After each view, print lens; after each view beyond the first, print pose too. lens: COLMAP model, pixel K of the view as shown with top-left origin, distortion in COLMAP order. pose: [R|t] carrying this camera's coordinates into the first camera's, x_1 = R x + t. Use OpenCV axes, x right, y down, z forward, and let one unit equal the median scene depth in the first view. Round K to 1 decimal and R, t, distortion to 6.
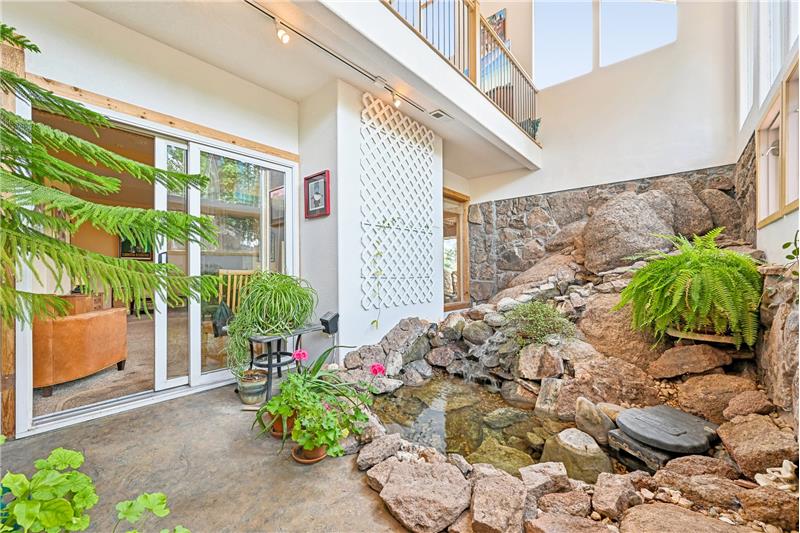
lens RADIAL K [[317.1, 0, 403.7], [0, 317.1, 267.7], [0, 0, 1]] dist [0.000609, -0.000002]
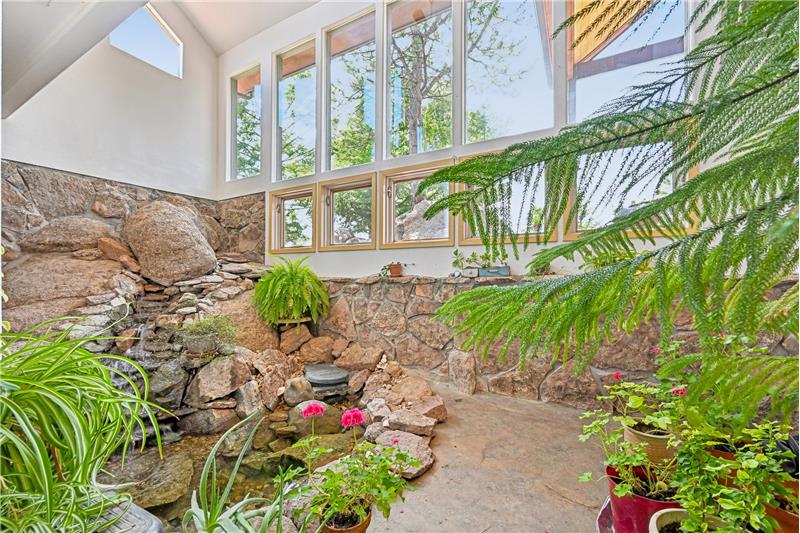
lens RADIAL K [[317.1, 0, 403.4], [0, 317.1, 272.6], [0, 0, 1]] dist [0.000609, -0.000002]
pose [[-0.213579, 0.010858, 0.976865, -0.623677], [-0.005667, 0.999908, -0.012354, -0.008026], [-0.976909, -0.008174, -0.213498, 0.662339]]
